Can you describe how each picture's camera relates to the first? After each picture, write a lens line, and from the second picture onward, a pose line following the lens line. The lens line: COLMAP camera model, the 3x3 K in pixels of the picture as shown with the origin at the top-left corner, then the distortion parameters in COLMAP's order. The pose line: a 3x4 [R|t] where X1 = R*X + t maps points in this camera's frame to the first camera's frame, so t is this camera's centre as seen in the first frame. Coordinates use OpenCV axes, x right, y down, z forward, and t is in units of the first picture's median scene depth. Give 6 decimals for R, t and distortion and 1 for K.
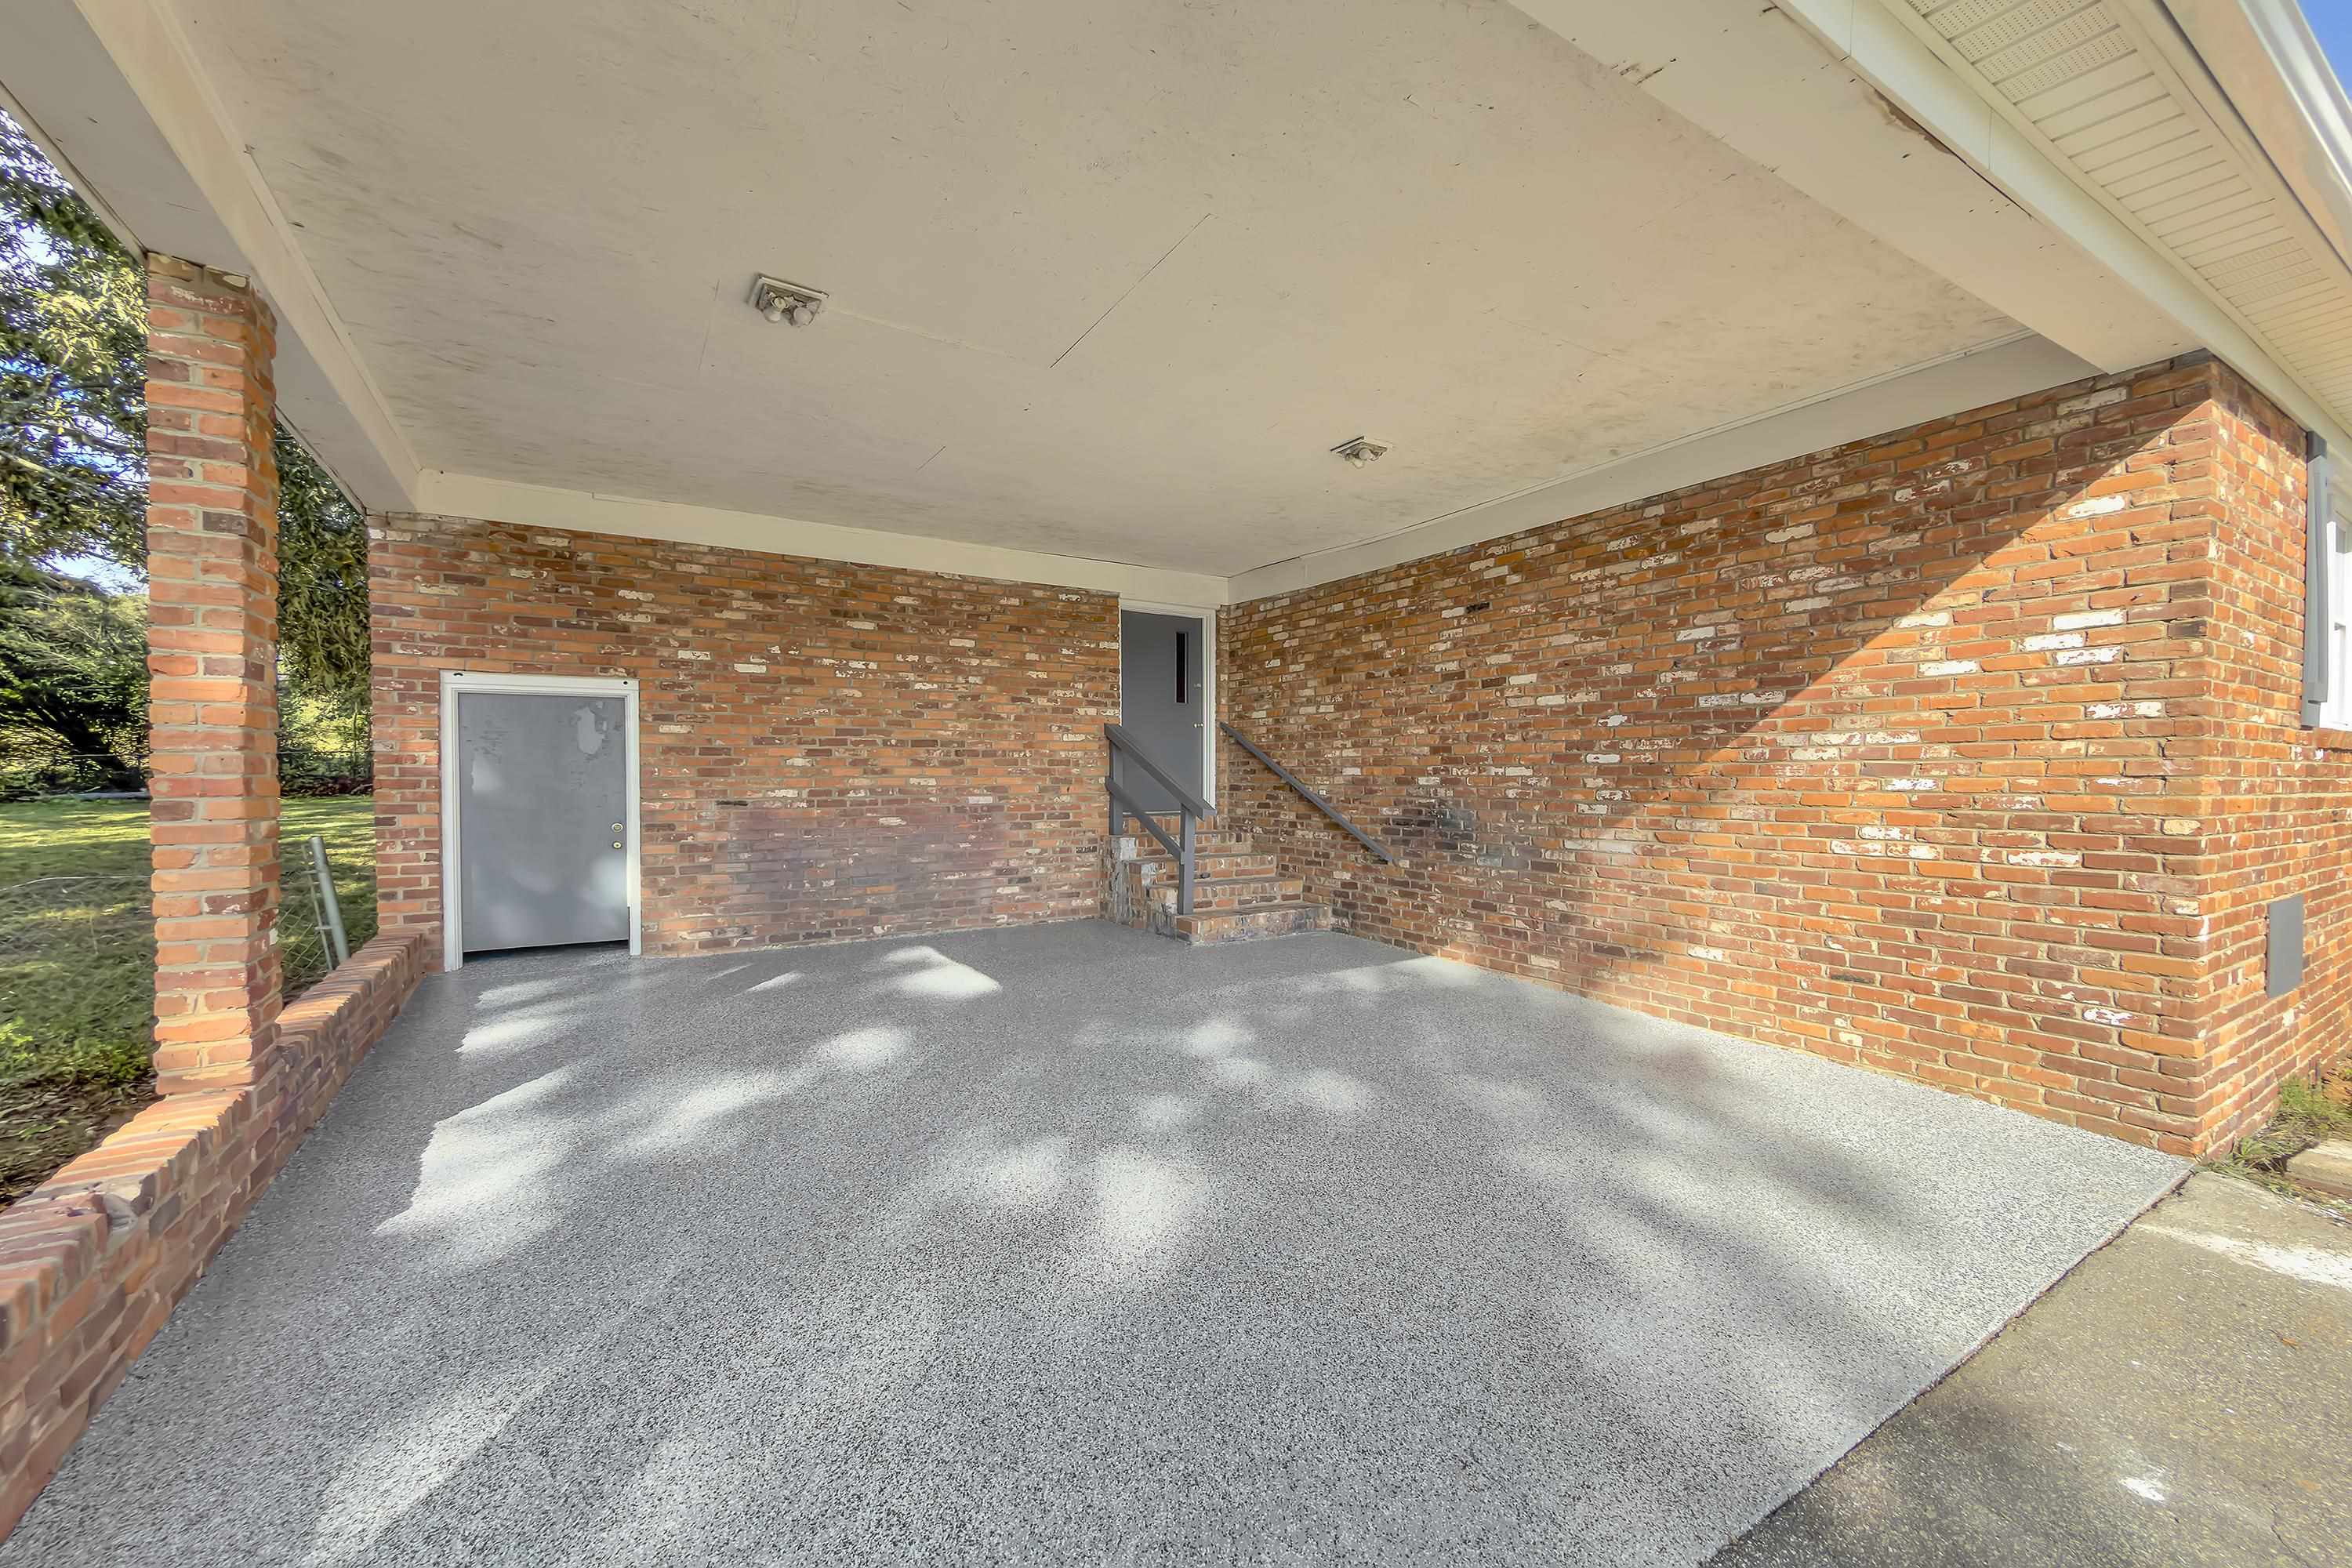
lens RADIAL K [[934.9, 0, 1151.8], [0, 934.9, 786.9], [0, 0, 1]] dist [-0.003322, -0.000949]
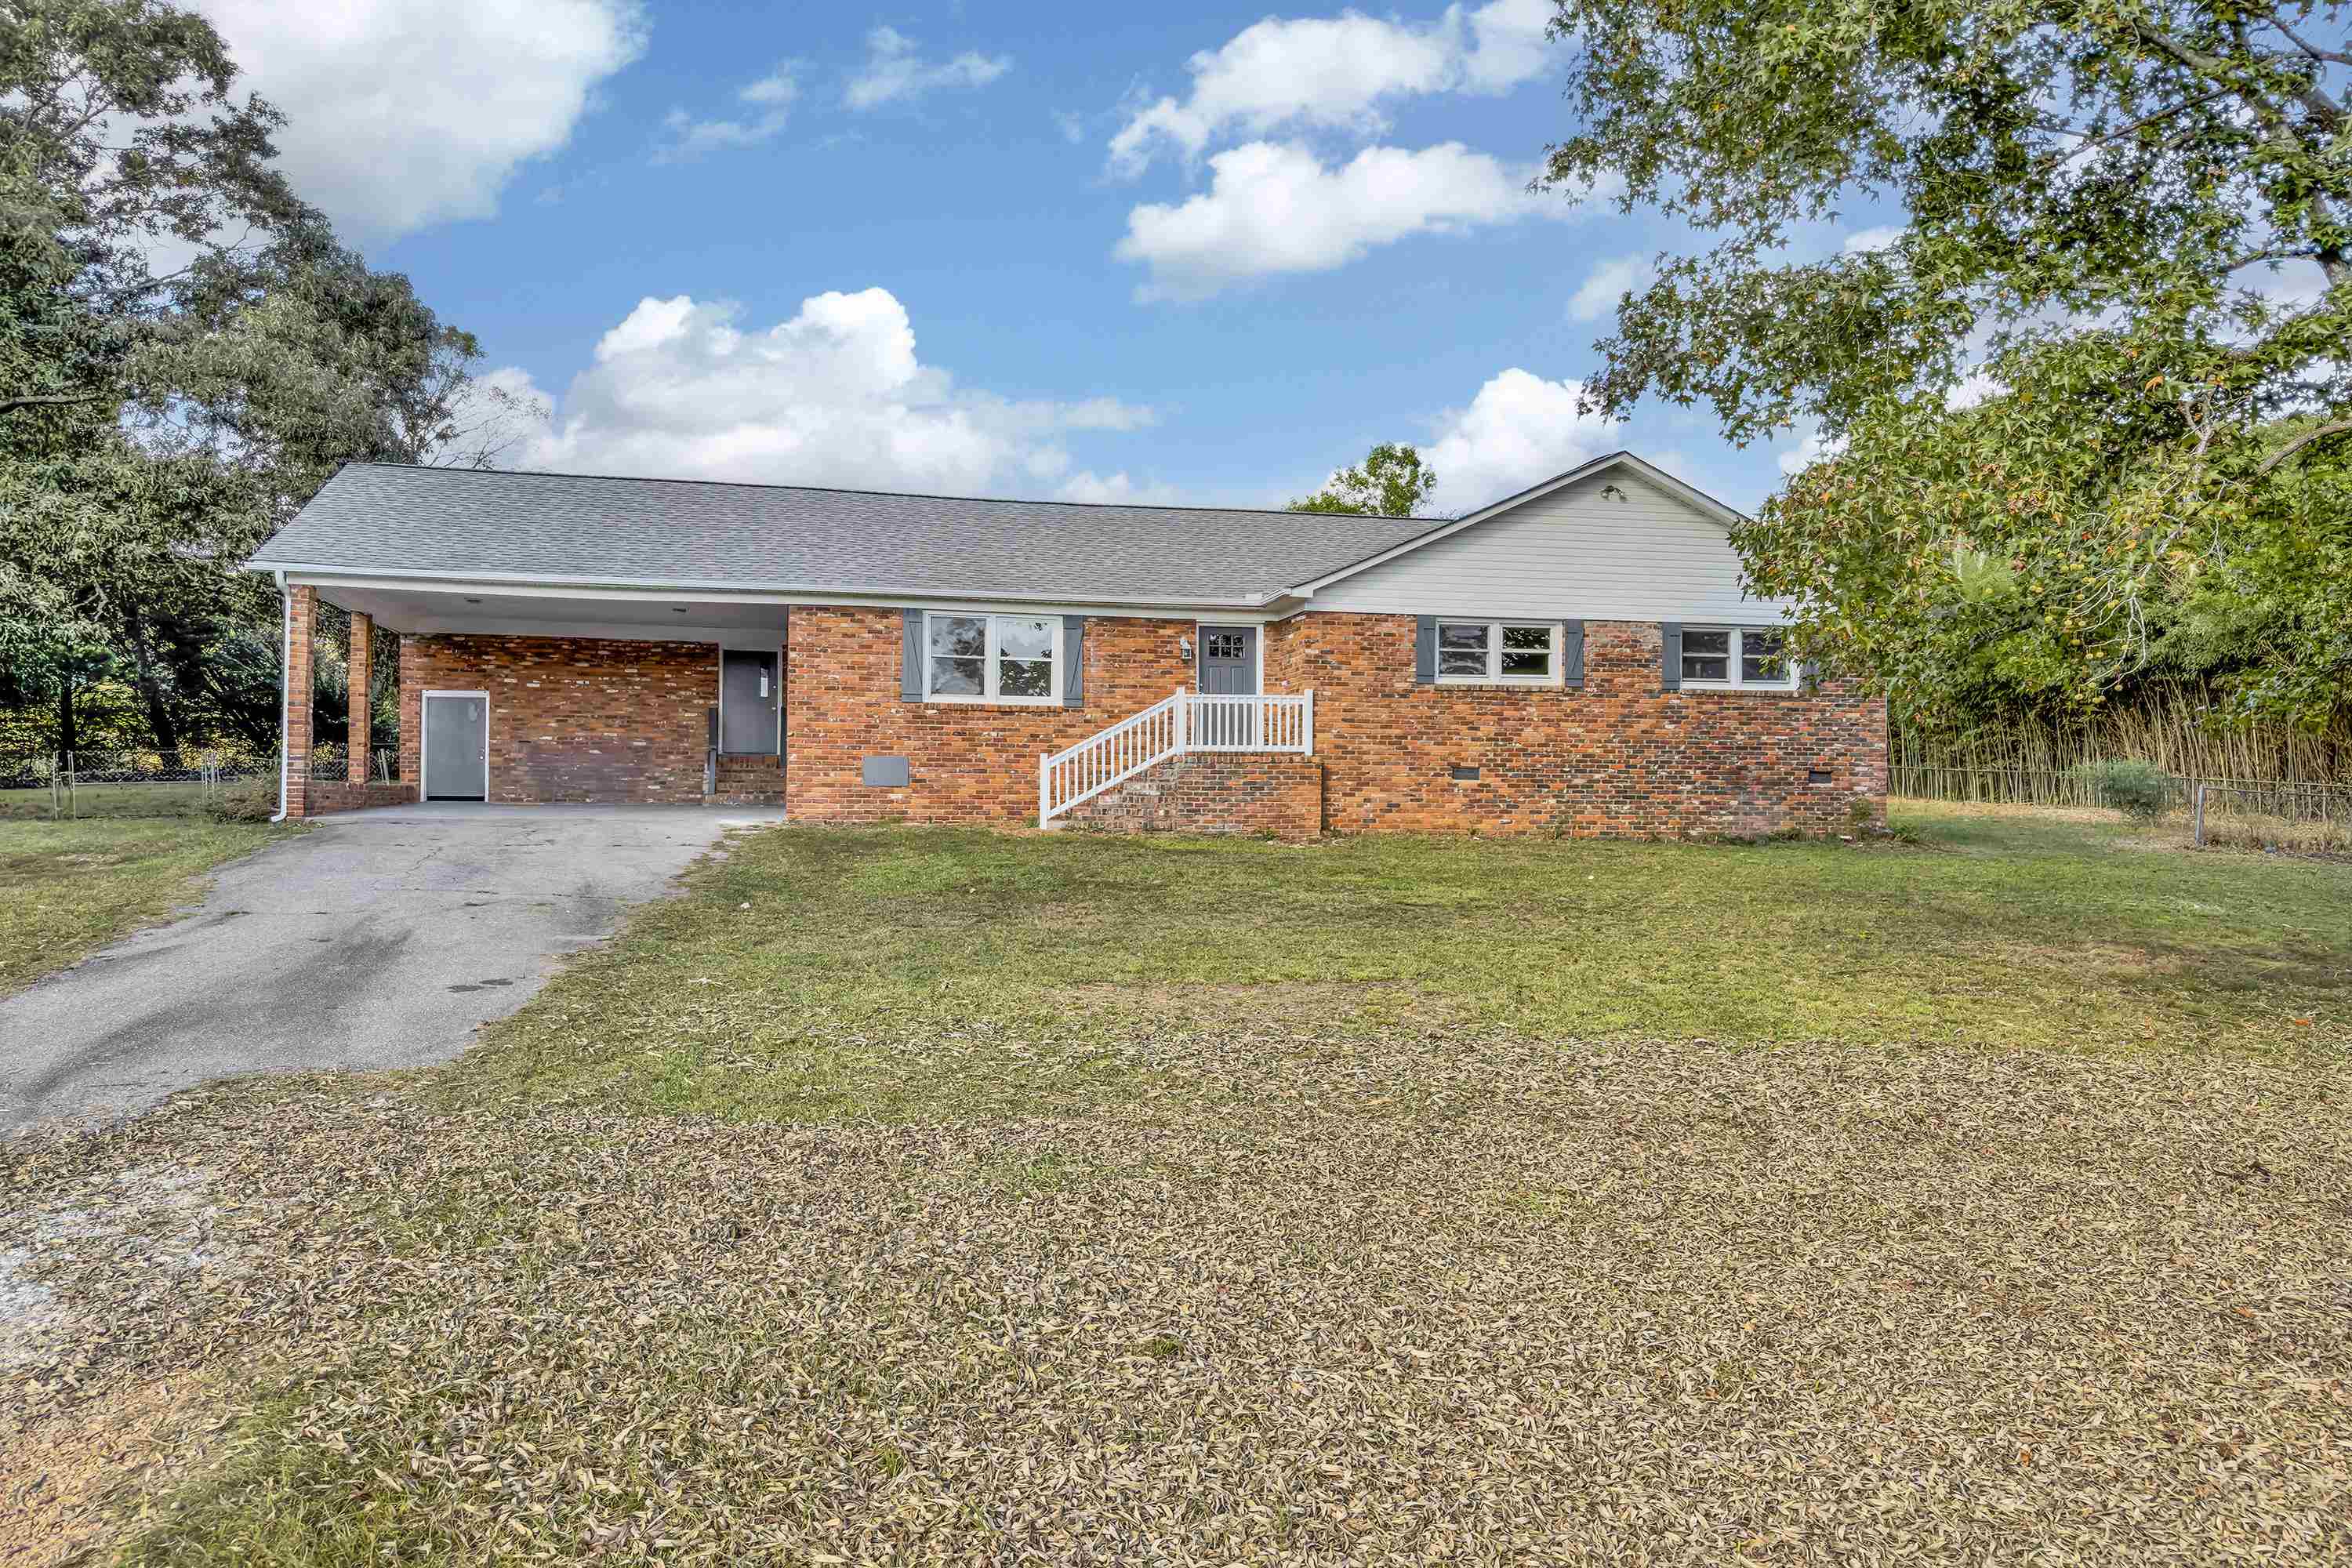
lens RADIAL K [[1639.9, 0, 1170.1], [0, 1639.9, 792.1], [0, 0, 1]] dist [0.019658, -0.030717]
pose [[0.949640, 0.002658, -0.313330, 2.447151], [-0.010648, 0.999660, -0.023791, 0.229216], [0.313161, 0.025929, 0.949346, -2.484167]]
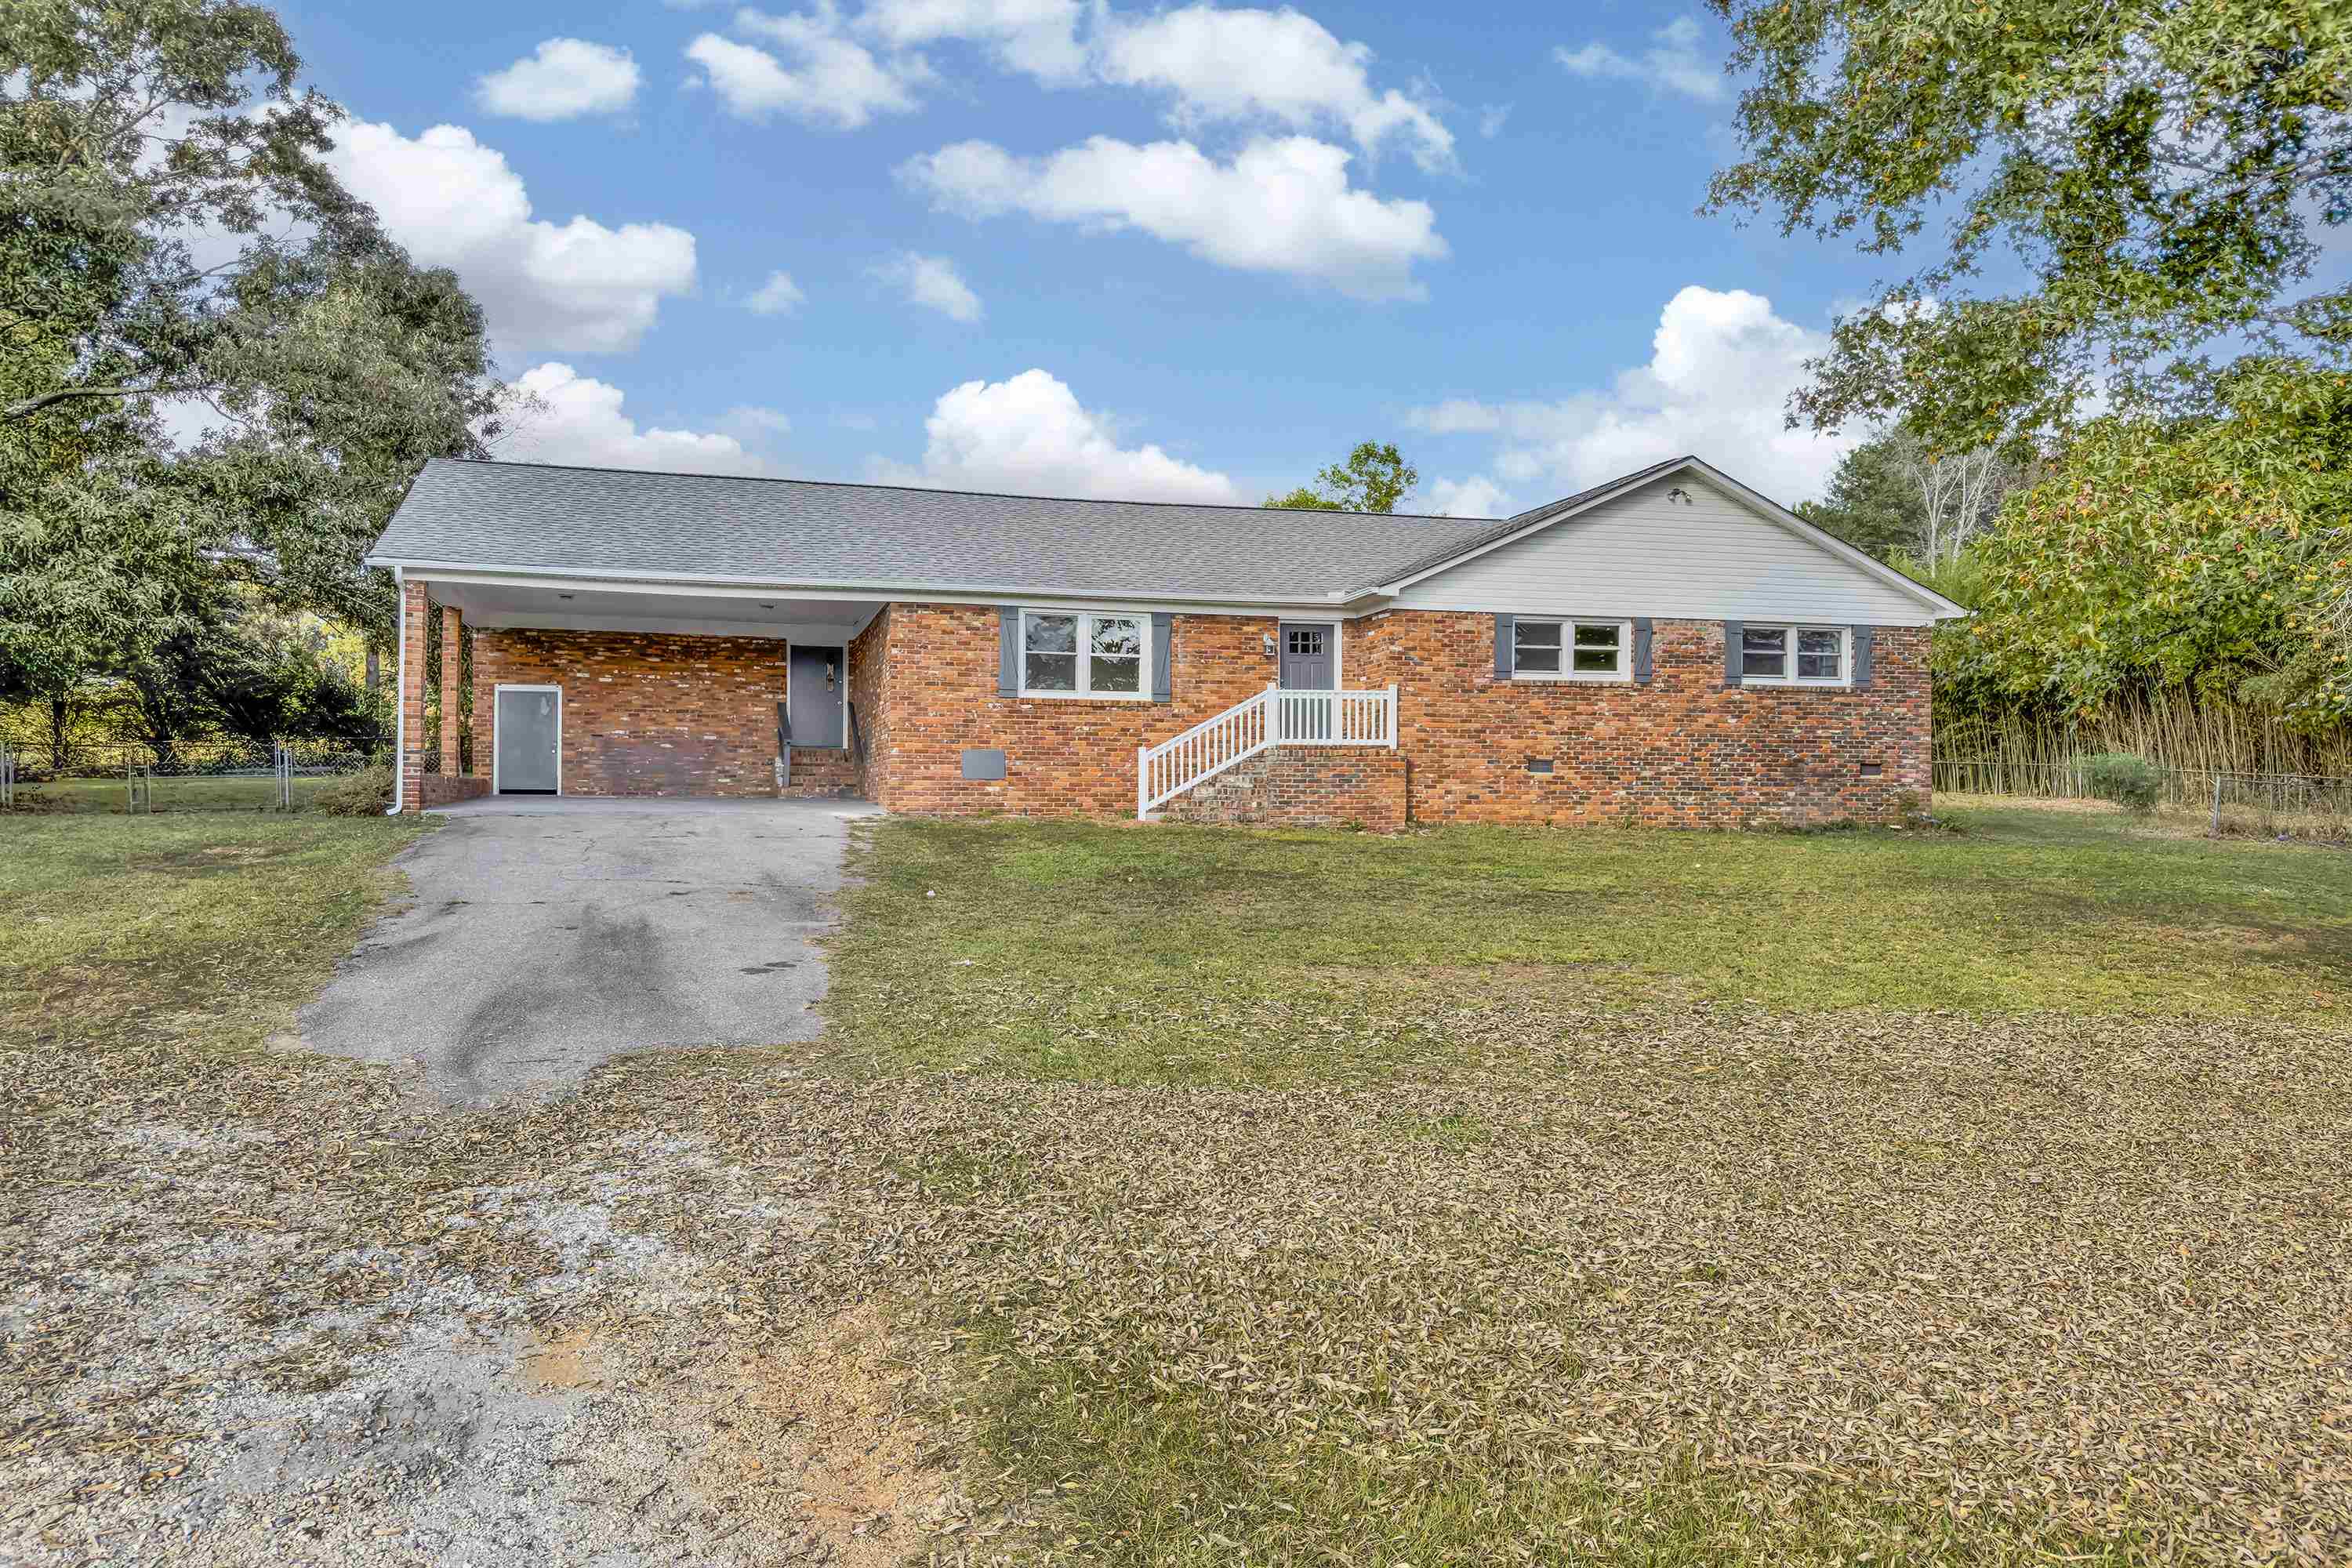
lens RADIAL K [[1639.9, 0, 1167.6], [0, 1639.9, 792.8], [0, 0, 1]] dist [0.019658, -0.030717]
pose [[0.961557, 0.002545, -0.274594, 2.142193], [-0.008257, 0.999773, -0.019649, 0.236853], [0.274482, 0.021161, 0.961359, -2.684350]]
